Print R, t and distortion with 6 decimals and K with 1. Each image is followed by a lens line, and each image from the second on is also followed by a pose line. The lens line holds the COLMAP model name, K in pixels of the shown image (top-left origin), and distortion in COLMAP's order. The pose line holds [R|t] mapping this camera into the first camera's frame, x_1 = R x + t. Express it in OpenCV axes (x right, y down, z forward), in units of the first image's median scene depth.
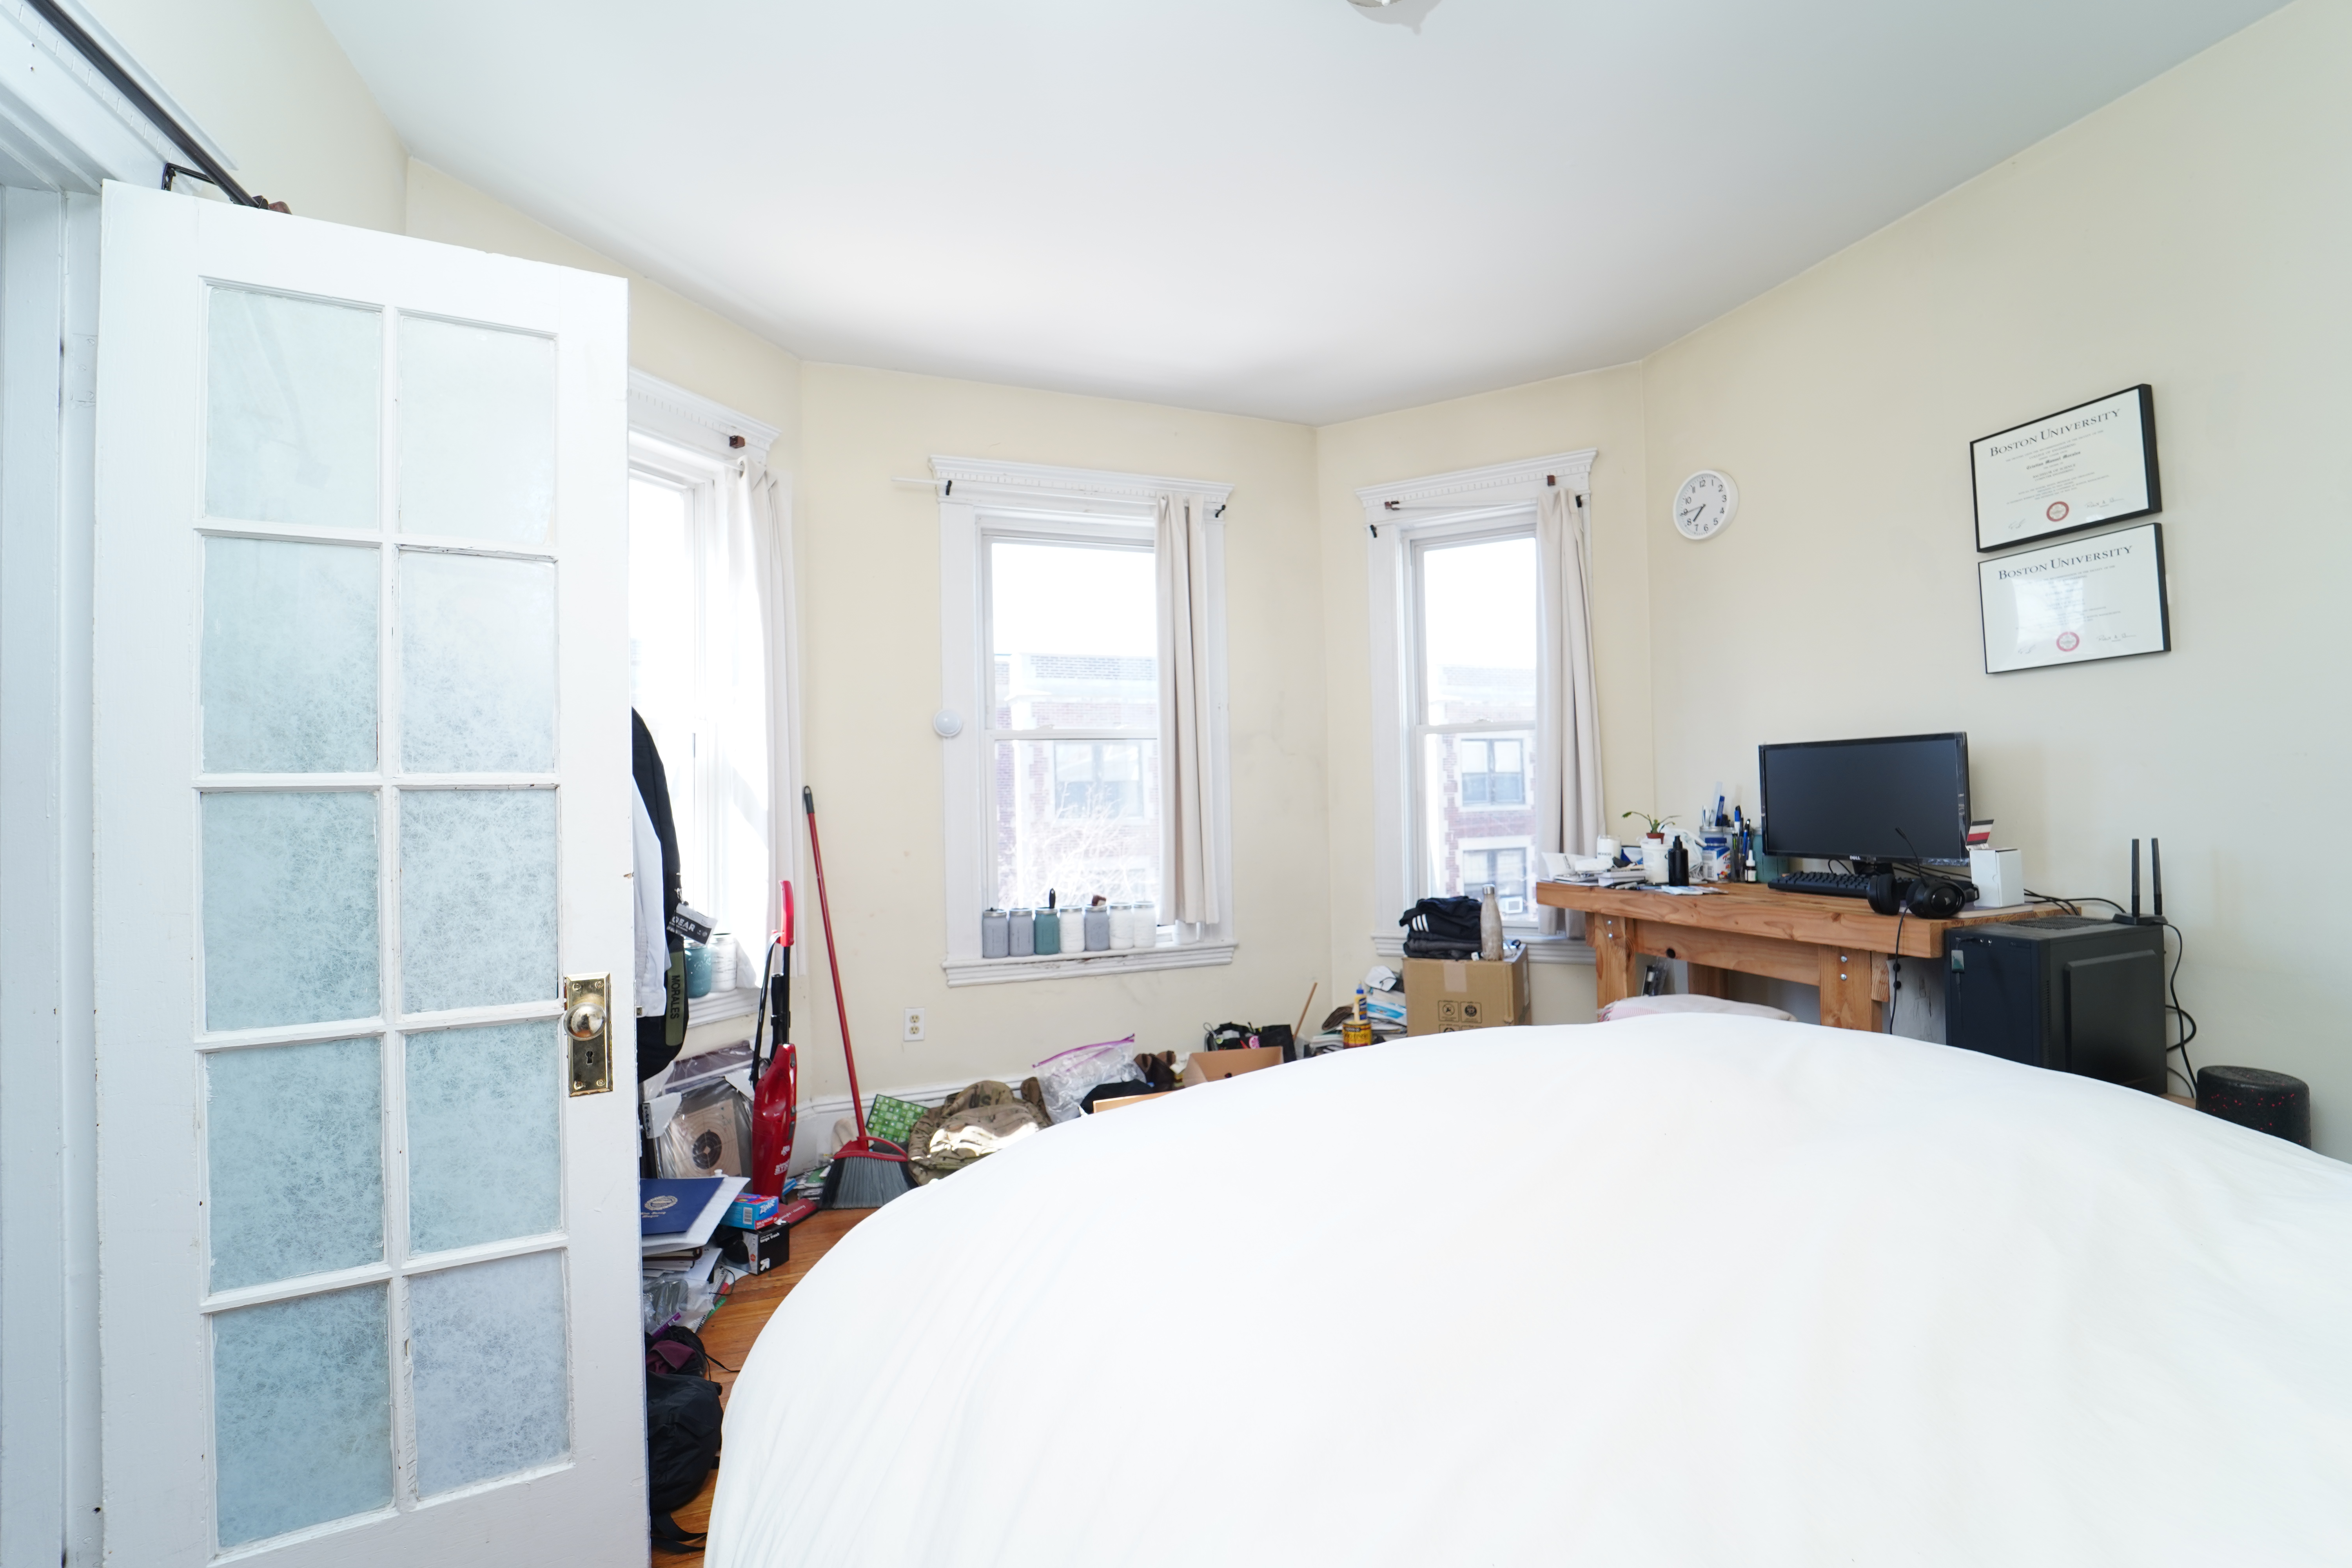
lens RADIAL K [[960.1, 0, 1189.9], [0, 960.1, 778.9], [0, 0, 1]] dist [-0.020952, -0.002575]
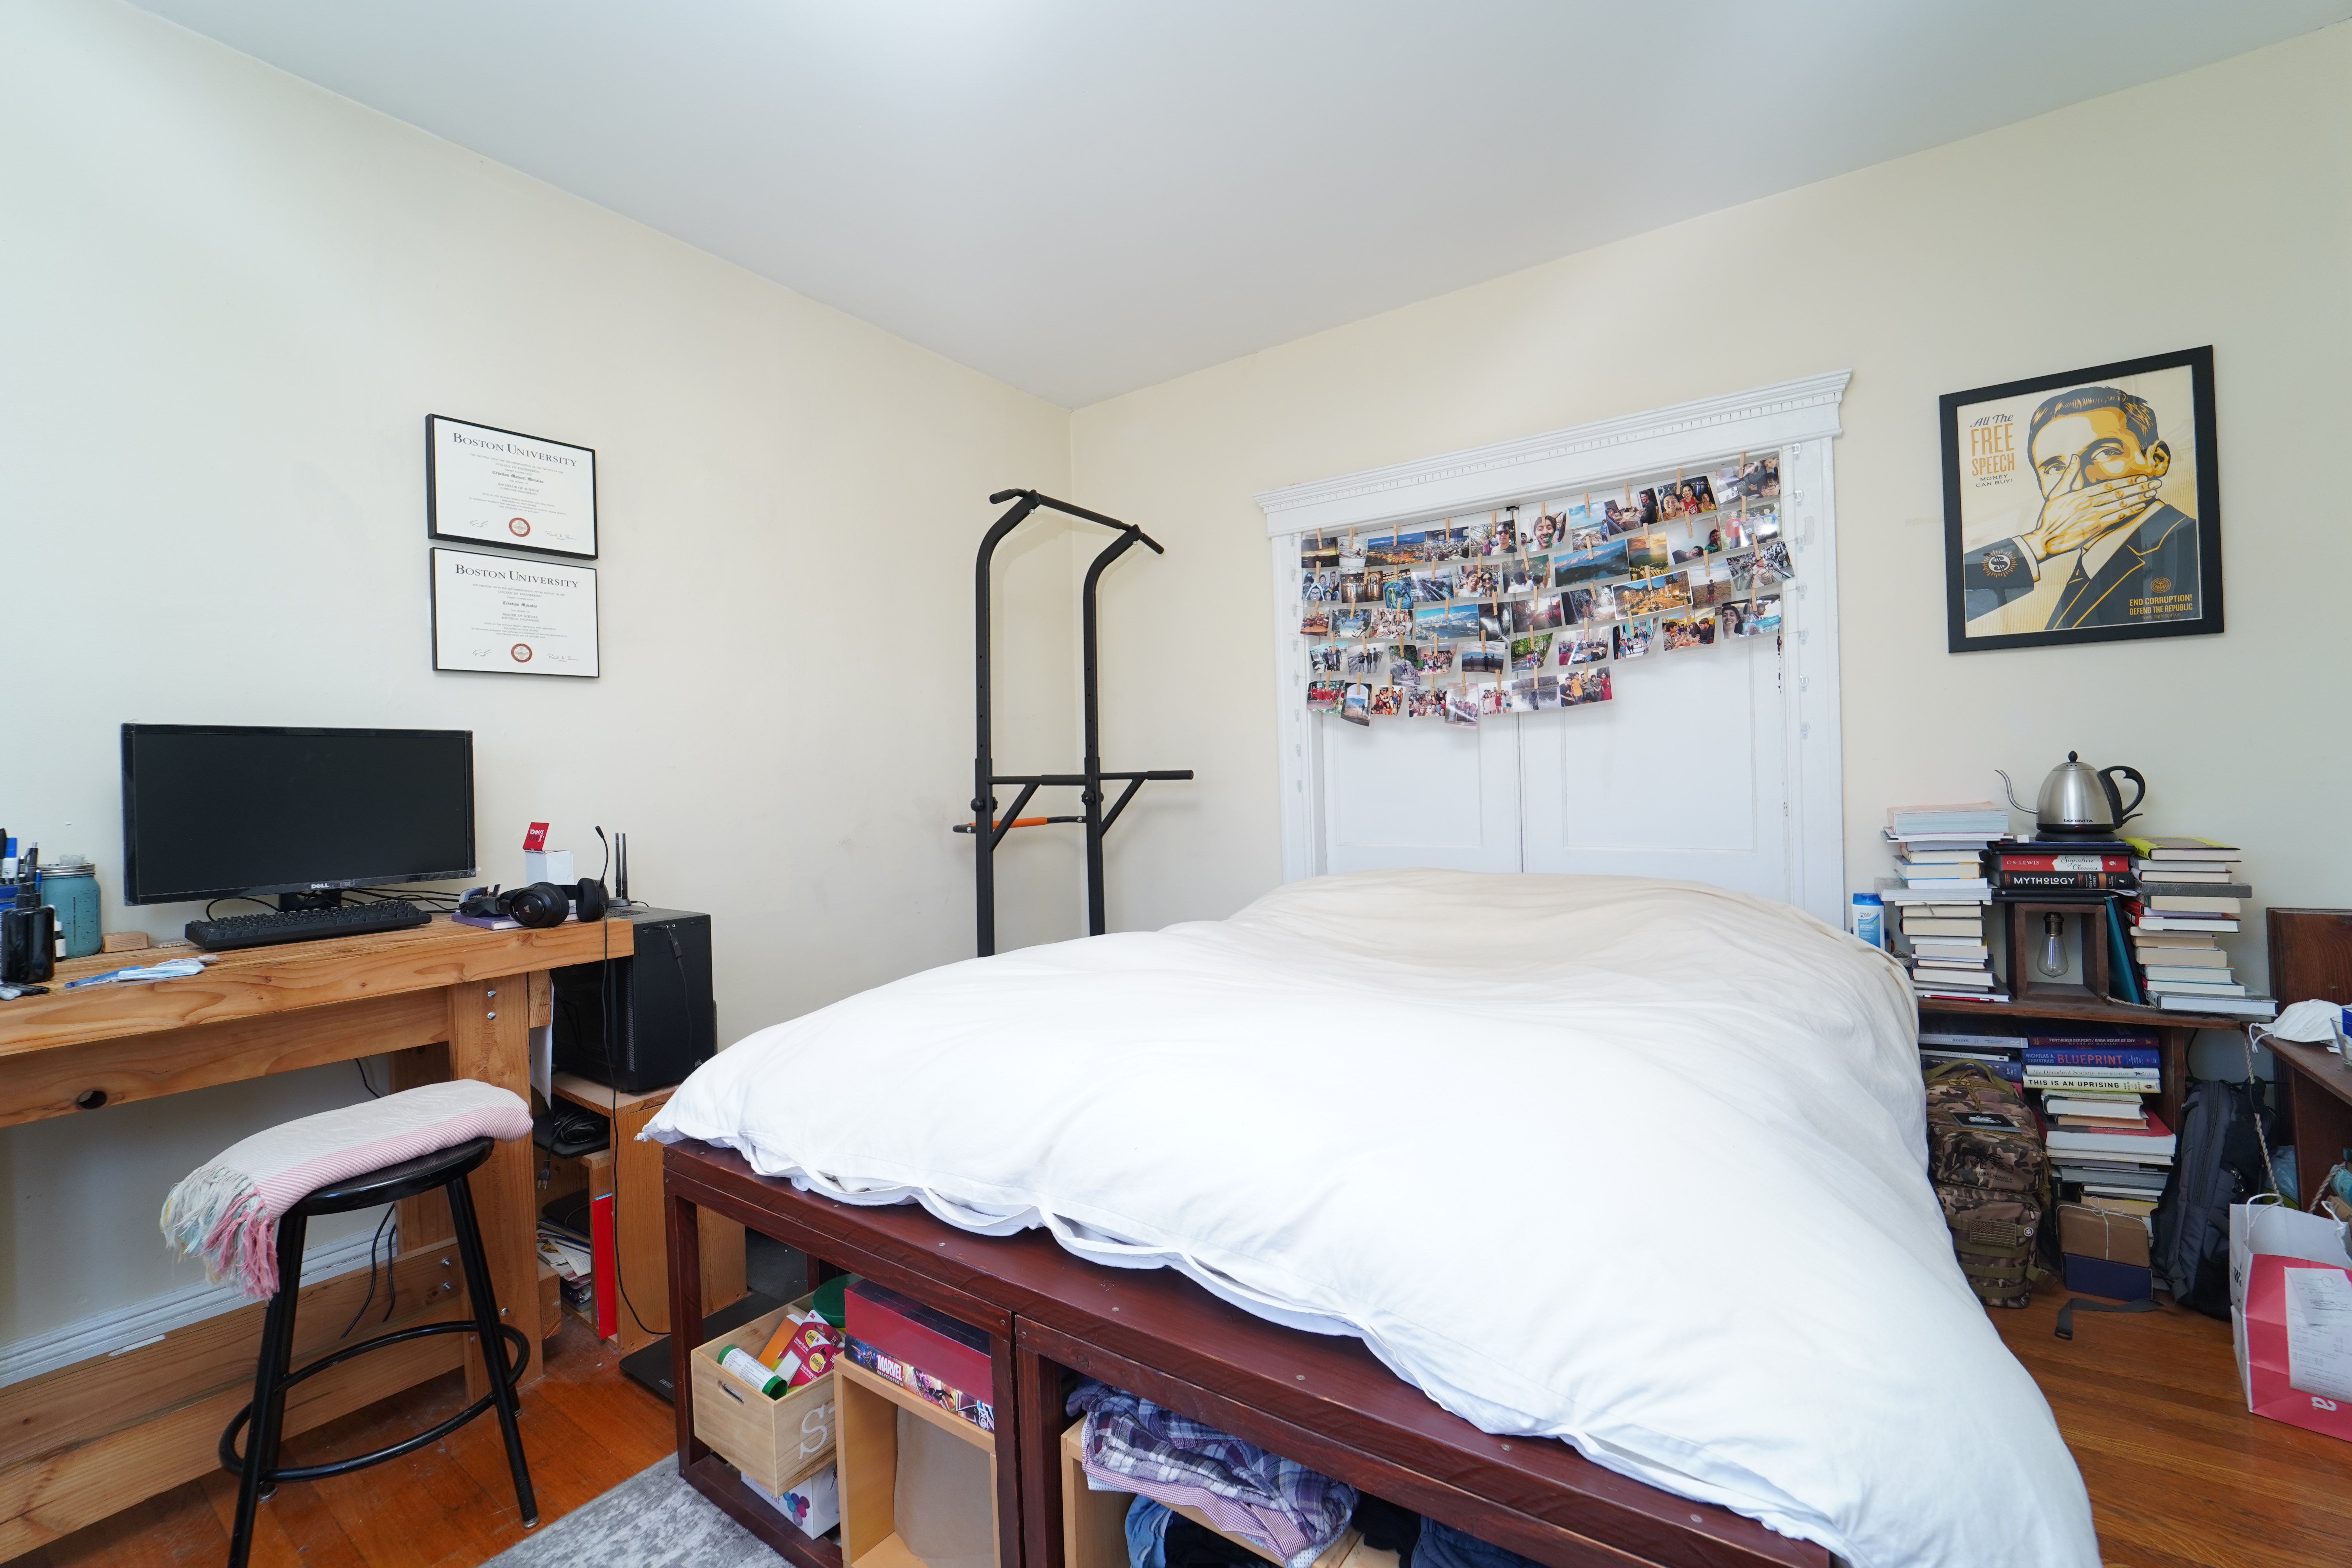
lens RADIAL K [[960.1, 0, 1189.9], [0, 960.1, 778.9], [0, 0, 1]] dist [-0.020952, -0.002575]
pose [[-0.590964, 0.037330, 0.805833, -0.259785], [0.026468, 0.999288, -0.026881, 0.031126], [-0.806263, 0.005443, -0.591532, 0.755334]]
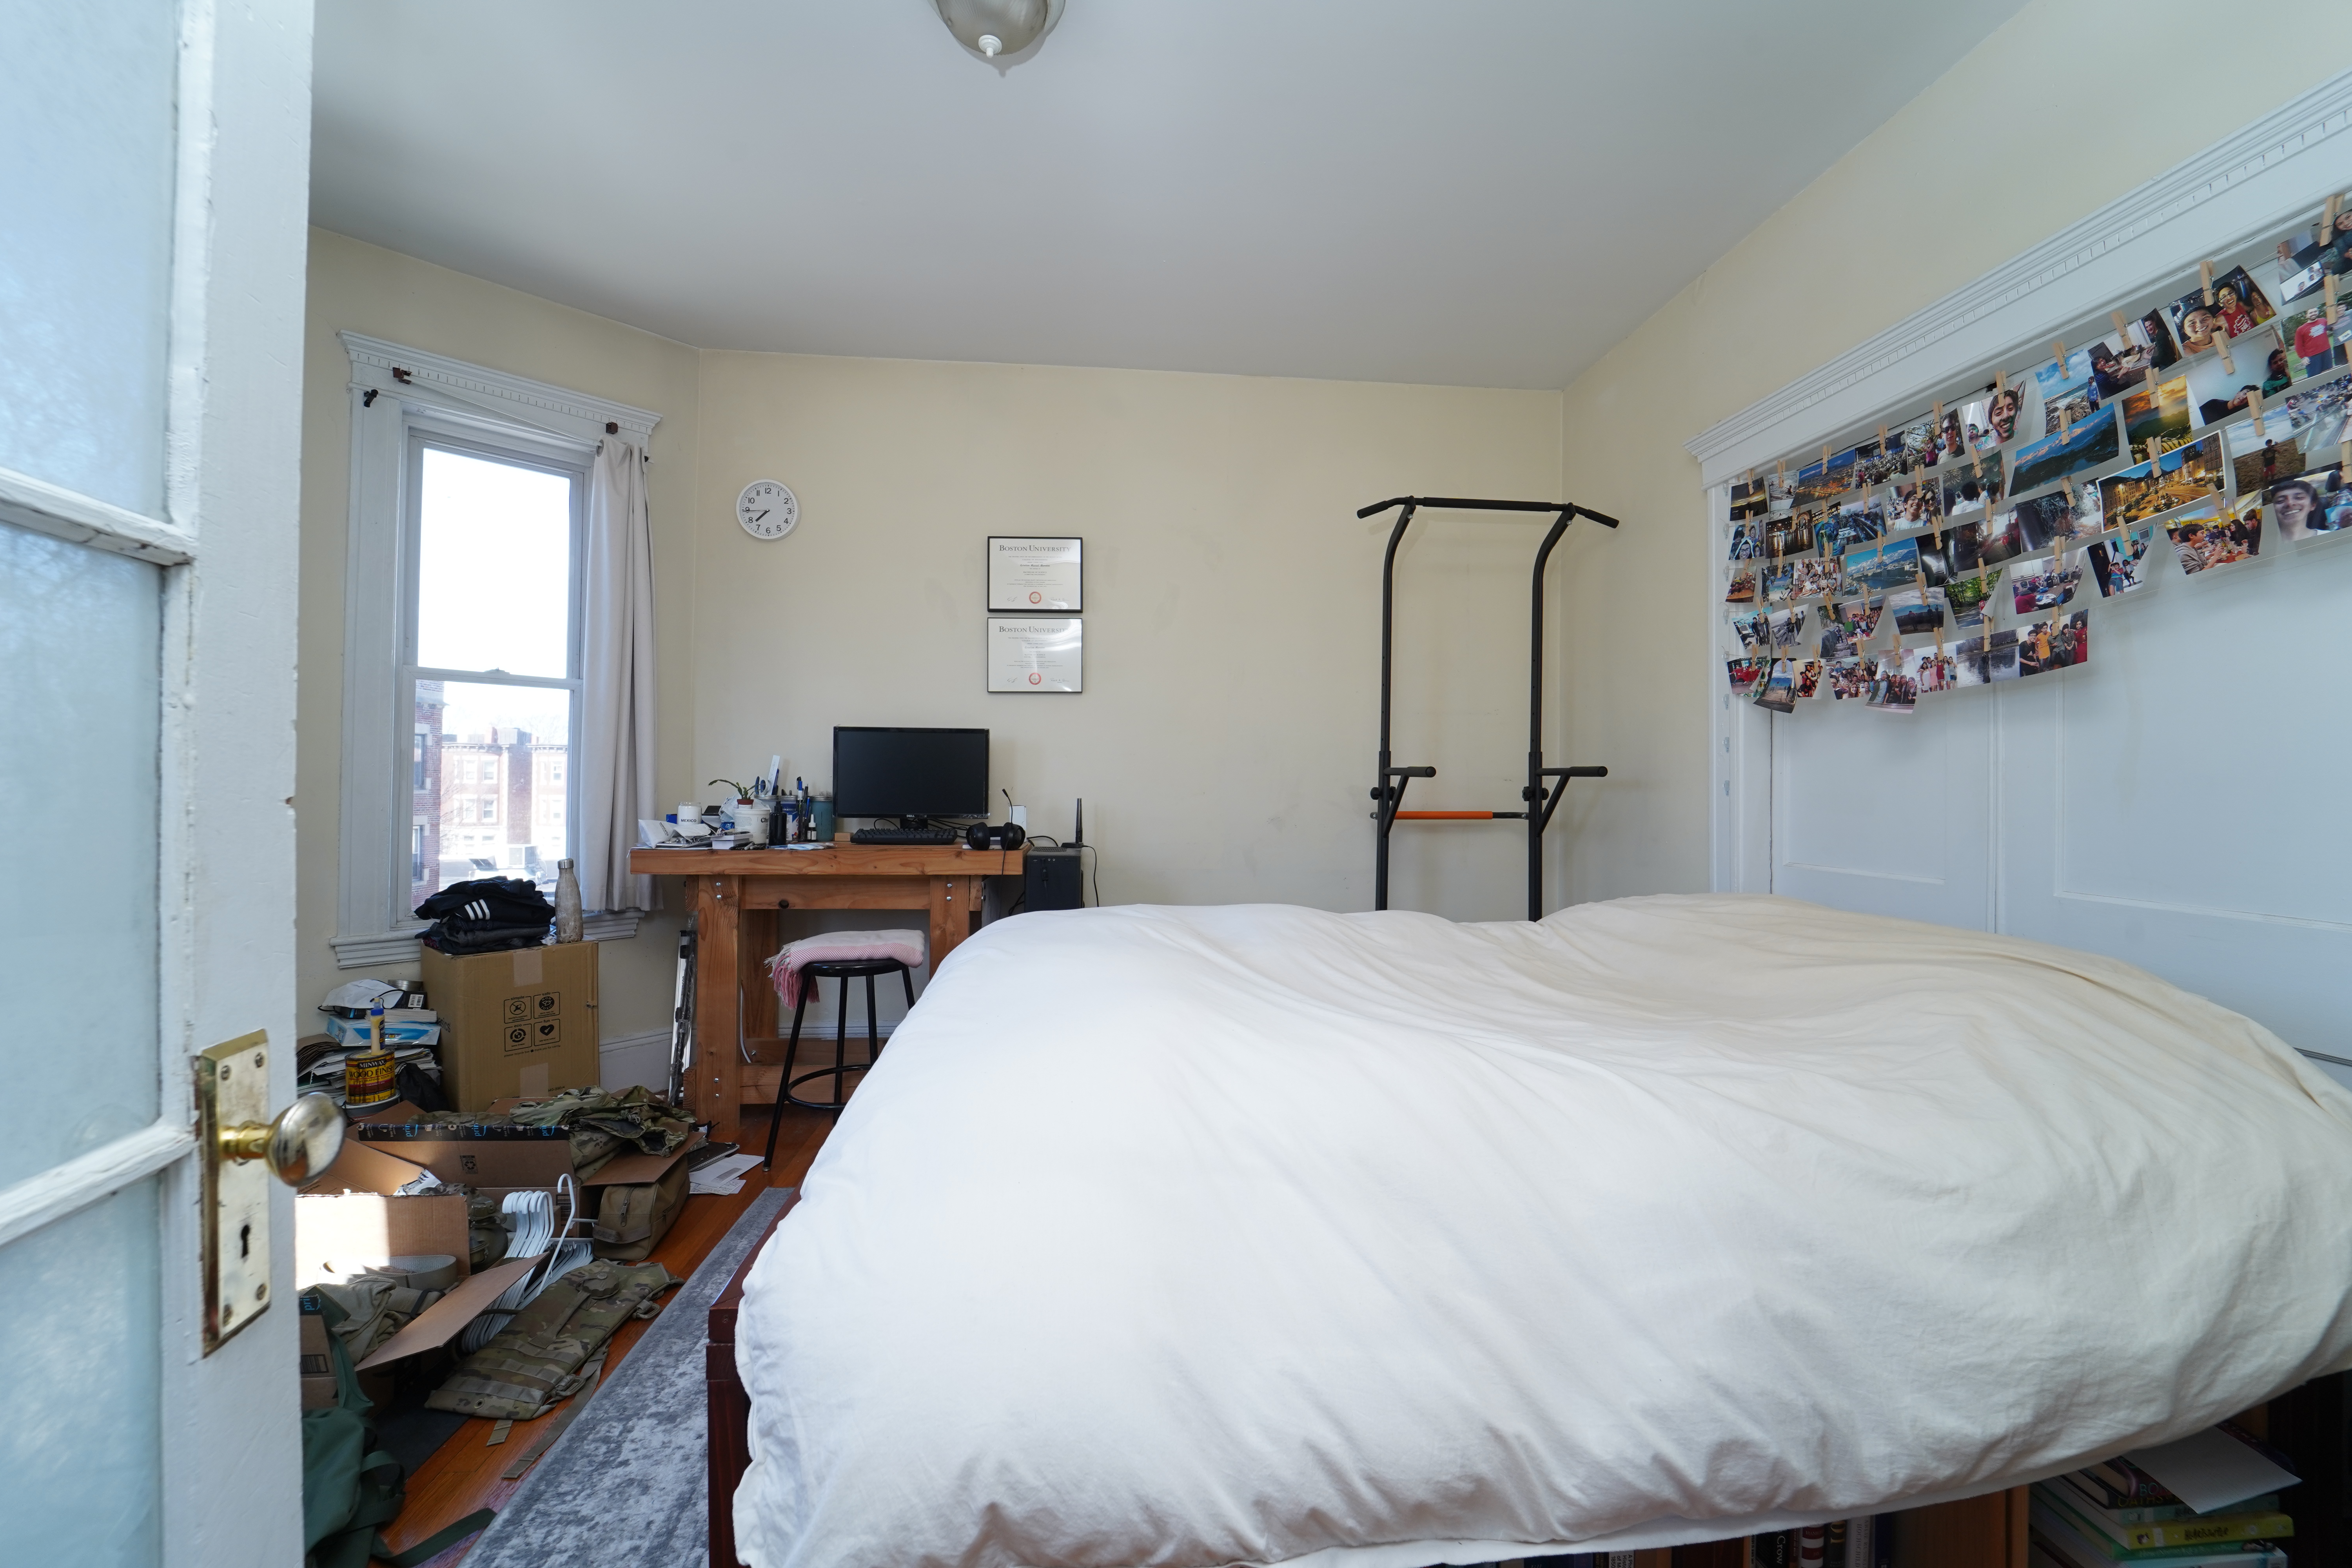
lens RADIAL K [[960.1, 0, 1189.9], [0, 960.1, 778.9], [0, 0, 1]] dist [-0.020952, -0.002575]
pose [[0.238323, 0.031850, 0.970664, -0.447780], [-0.032434, 0.999166, -0.024822, 0.043946], [-0.970644, -0.025567, 0.239157, 0.248978]]
